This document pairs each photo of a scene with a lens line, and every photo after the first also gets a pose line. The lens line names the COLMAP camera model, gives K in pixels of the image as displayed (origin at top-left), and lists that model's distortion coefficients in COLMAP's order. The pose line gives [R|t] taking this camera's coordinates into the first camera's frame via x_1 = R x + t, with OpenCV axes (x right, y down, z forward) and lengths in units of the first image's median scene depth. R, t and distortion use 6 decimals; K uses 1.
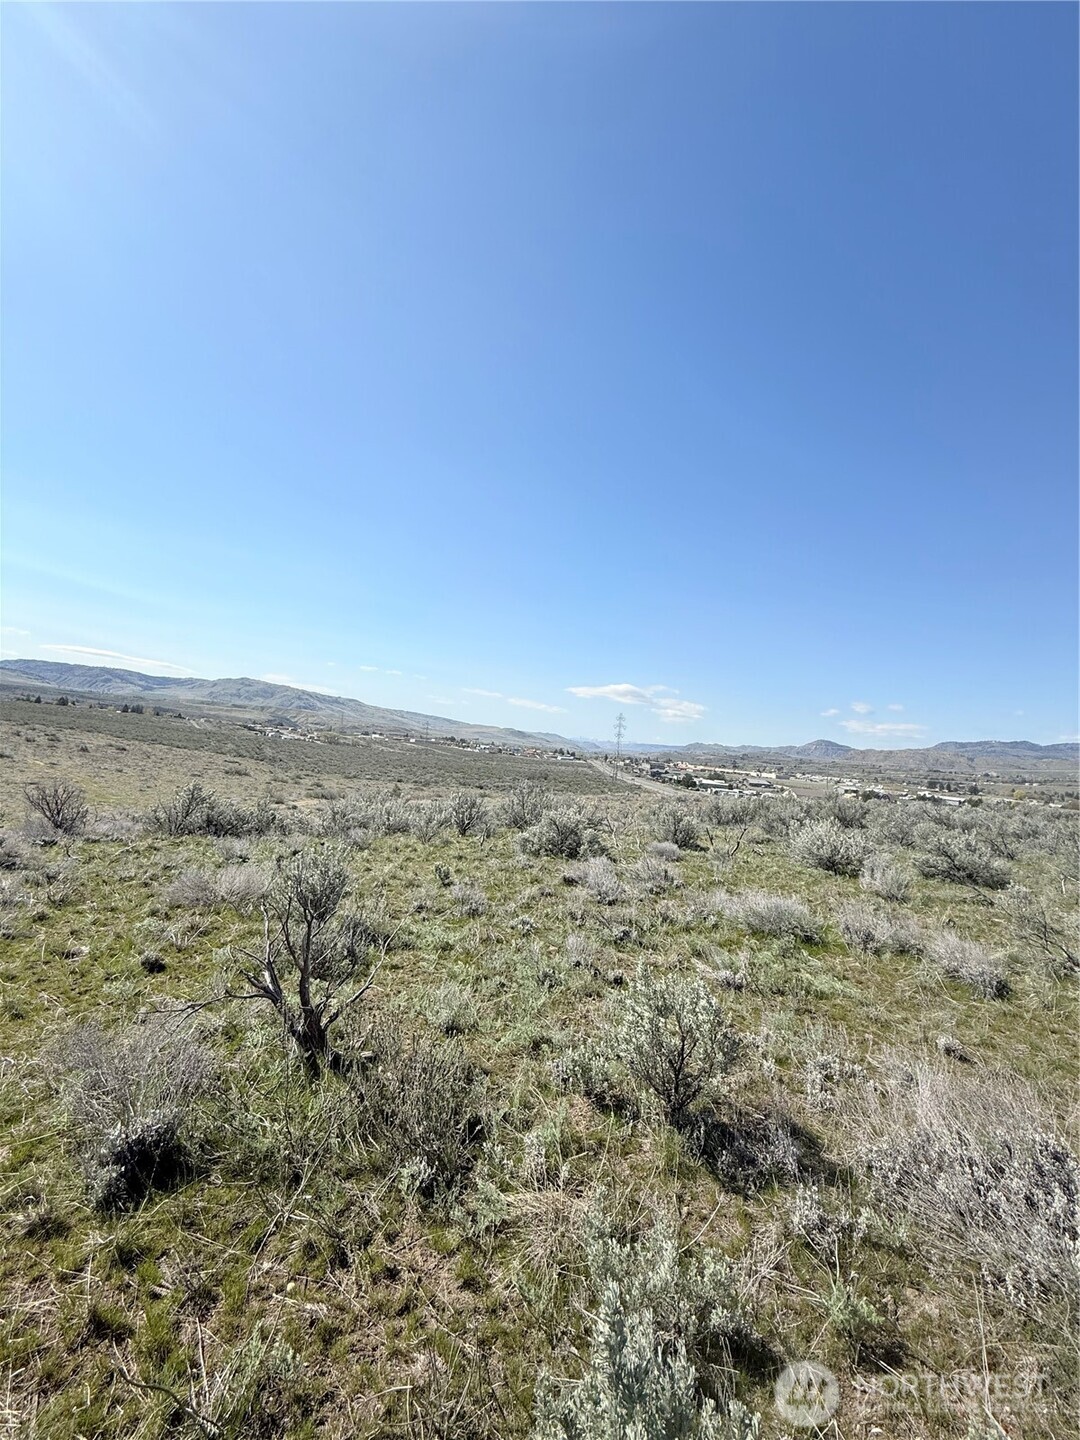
lens RADIAL K [[572.9, 0, 541.1], [0, 572.9, 716.6], [0, 0, 1]] dist [0.001453, -0.000387]
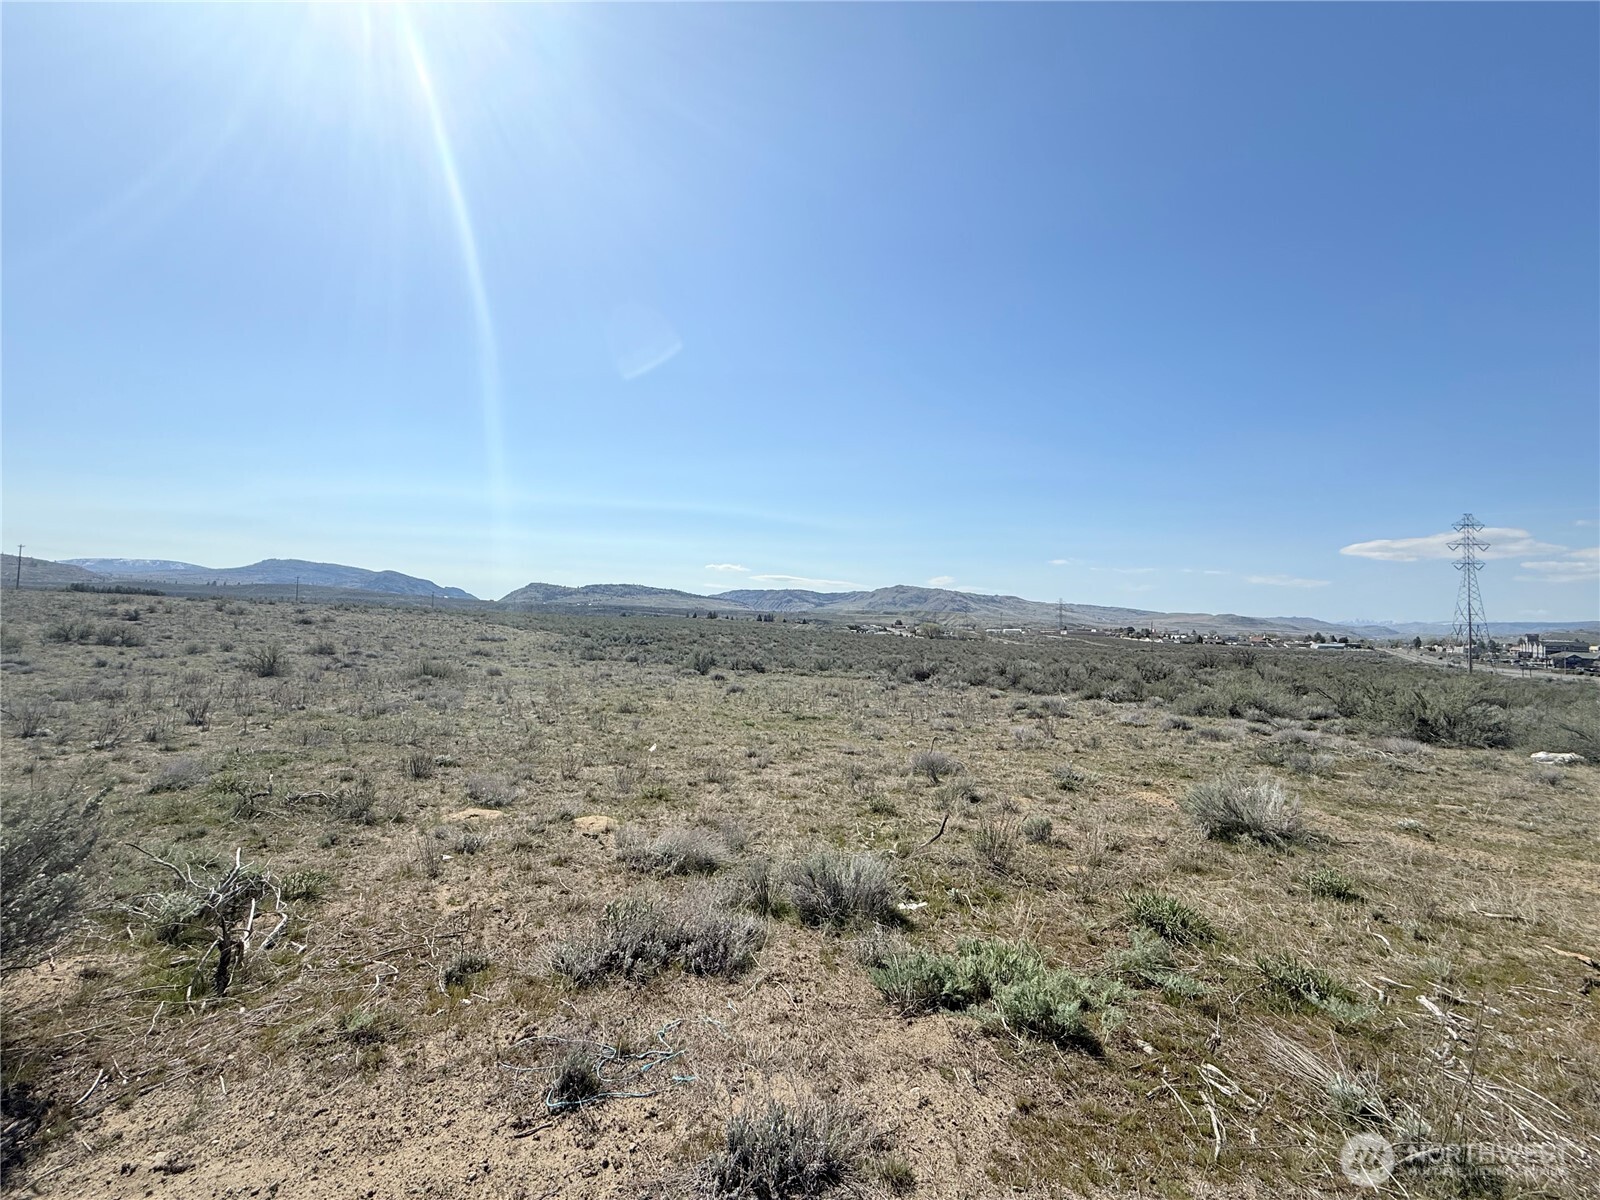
lens RADIAL K [[636.5, 0, 793.5], [0, 636.5, 603.4], [0, 0, 1]] dist [0.001453, -0.000387]
pose [[0.790549, -0.092259, -0.605410, 0.036057], [0.079076, 0.995689, -0.048476, 0.069716], [0.607272, -0.009551, 0.794436, 0.497788]]
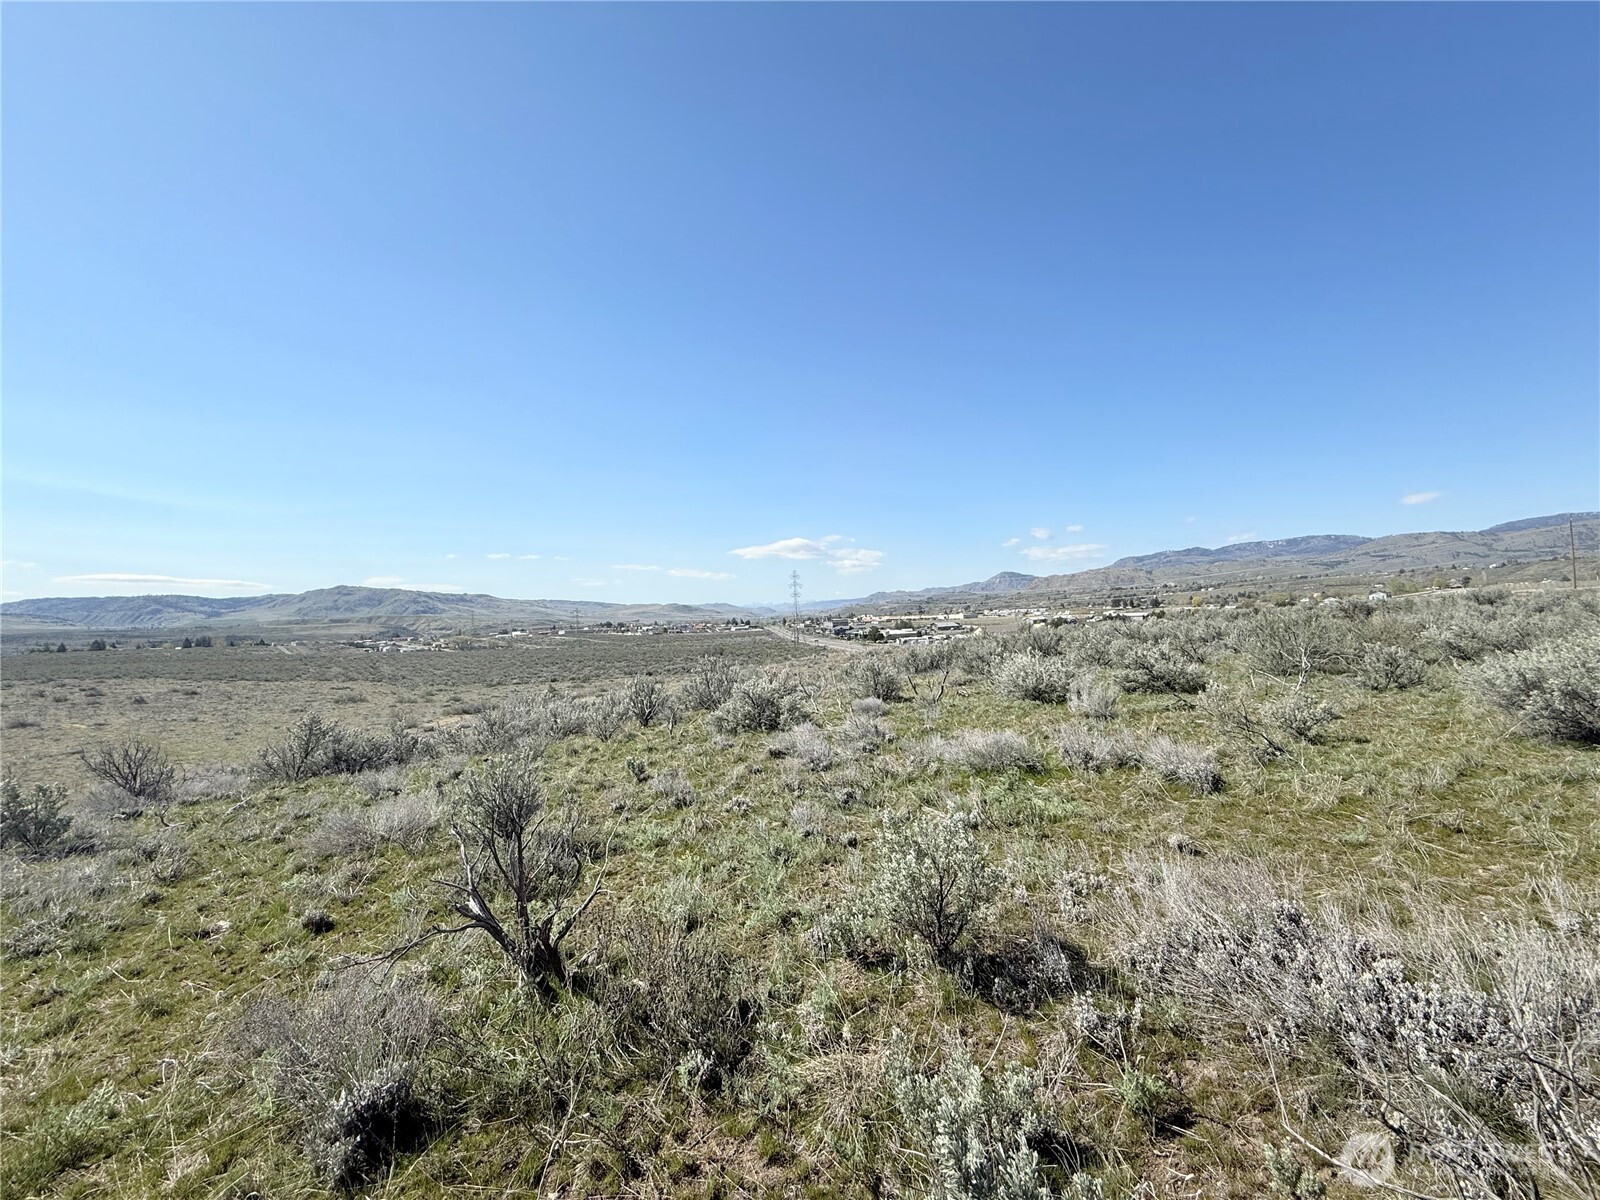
lens RADIAL K [[636.5, 0, 795.4], [0, 636.5, 605.6], [0, 0, 1]] dist [0.001453, -0.000387]
pose [[0.982031, -0.133774, 0.133114, -0.002298], [0.128368, 0.990543, 0.048433, 0.000562], [-0.138334, -0.030476, 0.989917, -0.000611]]
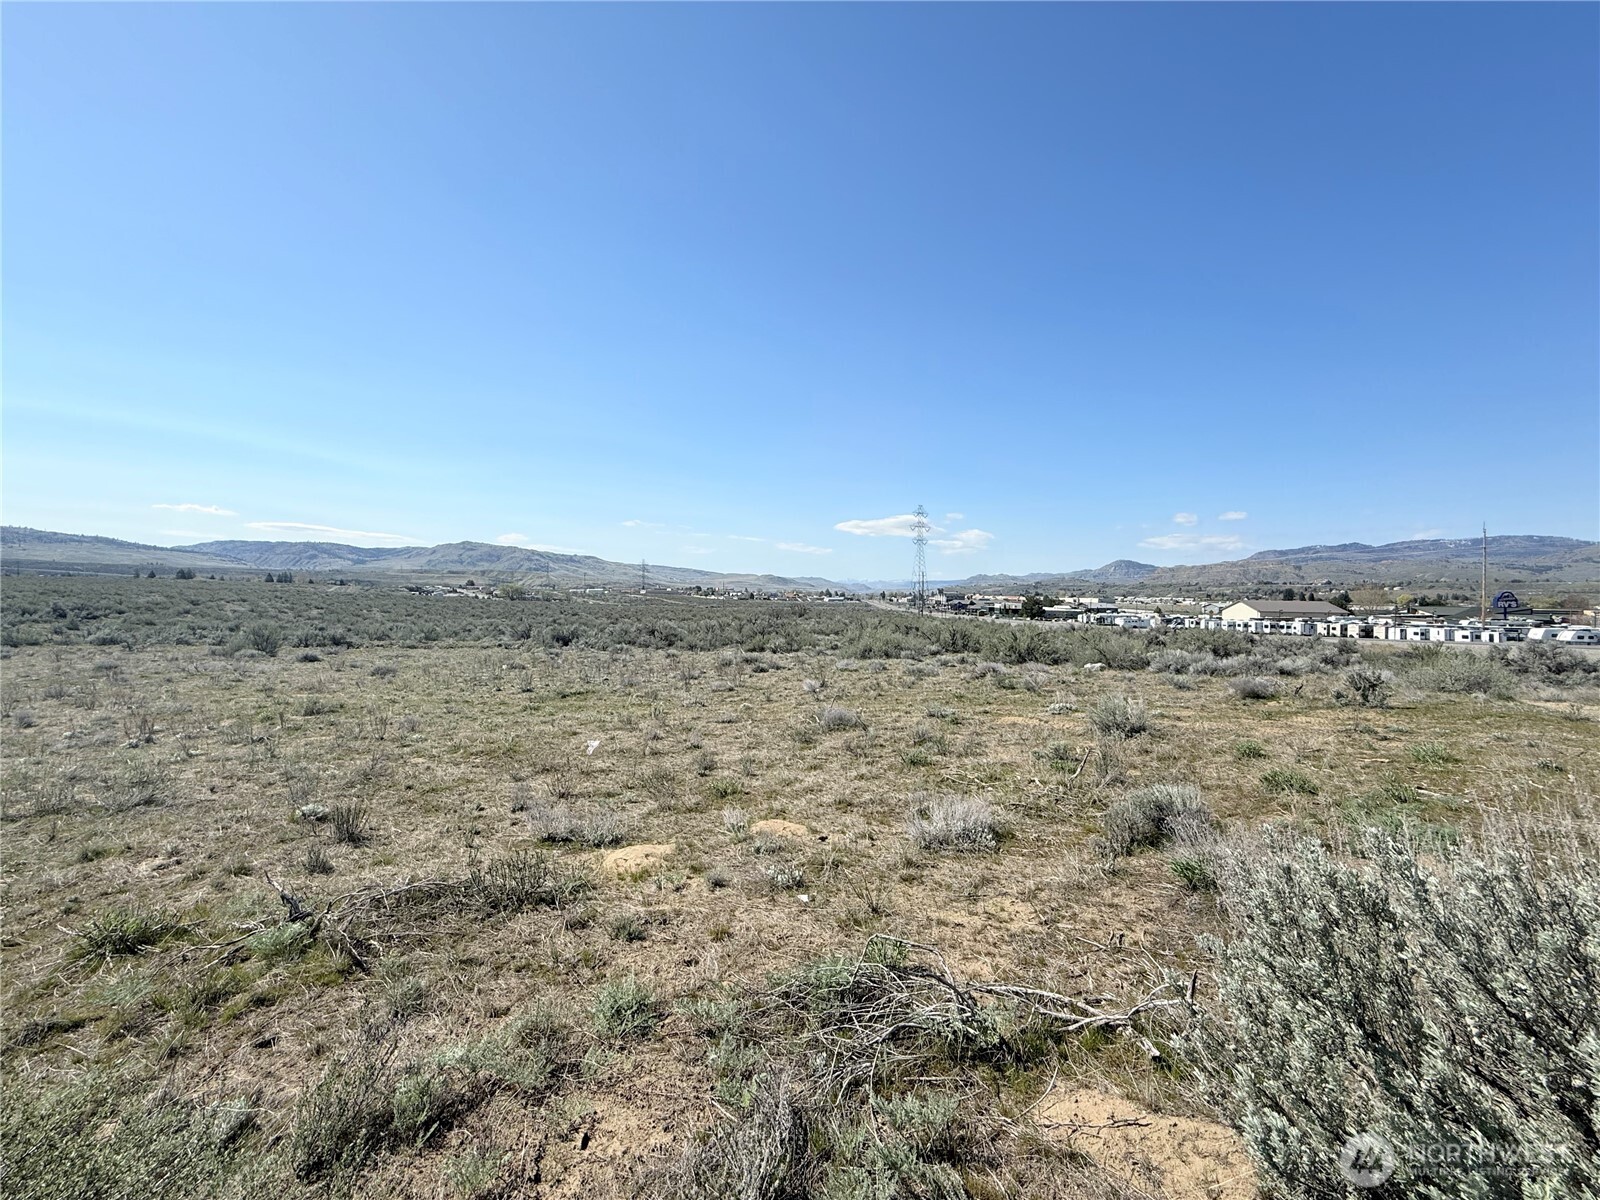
lens RADIAL K [[636.5, 0, 795.6], [0, 636.5, 594.8], [0, 0, 1]] dist [0.001453, -0.000387]
pose [[0.996796, -0.078472, -0.015460, 0.014281], [0.079195, 0.995416, 0.053611, 0.067338], [0.011182, -0.054664, 0.998442, 0.492752]]
